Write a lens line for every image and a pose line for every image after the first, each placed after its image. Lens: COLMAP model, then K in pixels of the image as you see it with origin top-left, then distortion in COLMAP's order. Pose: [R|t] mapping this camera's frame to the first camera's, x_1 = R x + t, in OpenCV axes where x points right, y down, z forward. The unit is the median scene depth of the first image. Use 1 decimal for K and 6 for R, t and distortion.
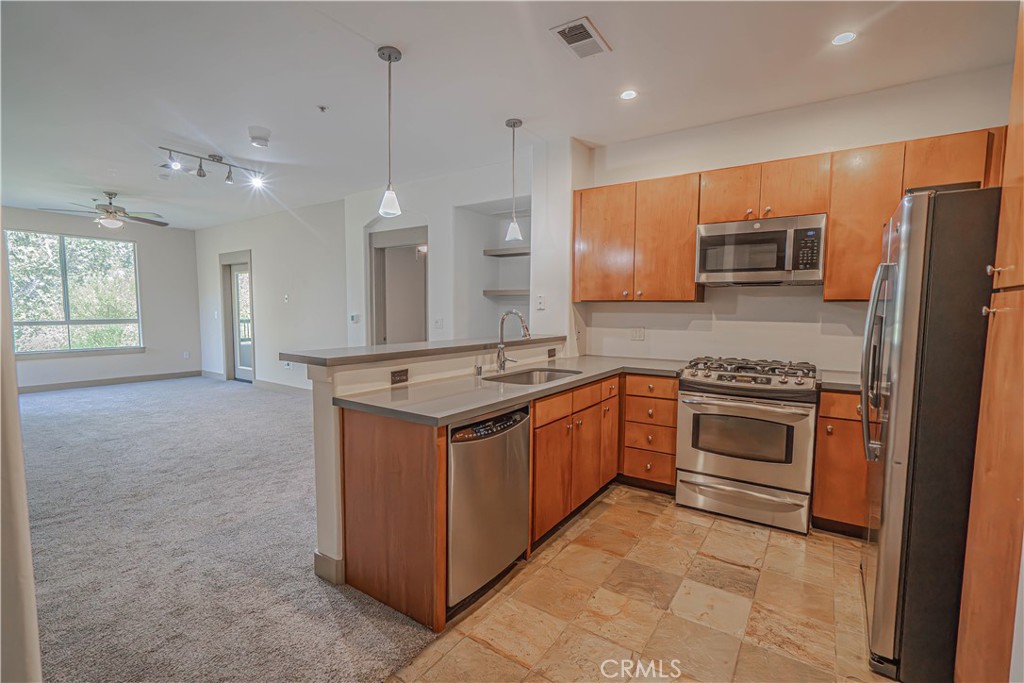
lens RADIAL K [[475.5, 0, 519.4], [0, 475.5, 345.3], [0, 0, 1]] dist [0.001718, 0.002729]
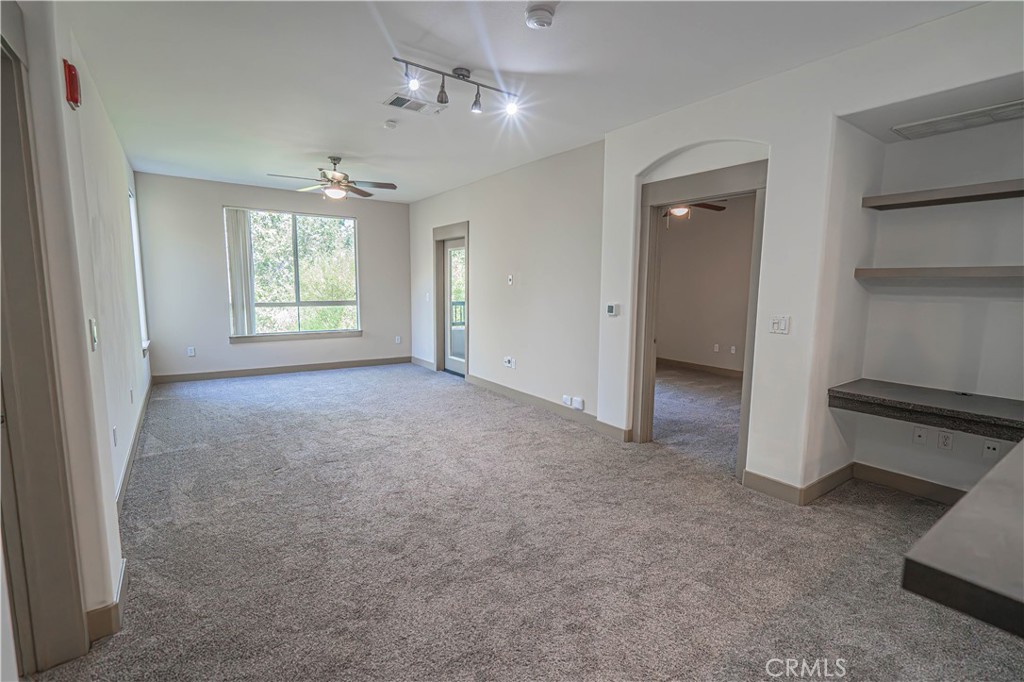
lens RADIAL K [[475.5, 0, 512.8], [0, 475.5, 342.7], [0, 0, 1]] dist [0.001718, 0.002729]
pose [[0.938763, 0.047369, -0.341291, -0.193514], [-0.032870, 0.998299, 0.048143, -0.029341], [0.342991, -0.033977, 0.938724, 0.229208]]
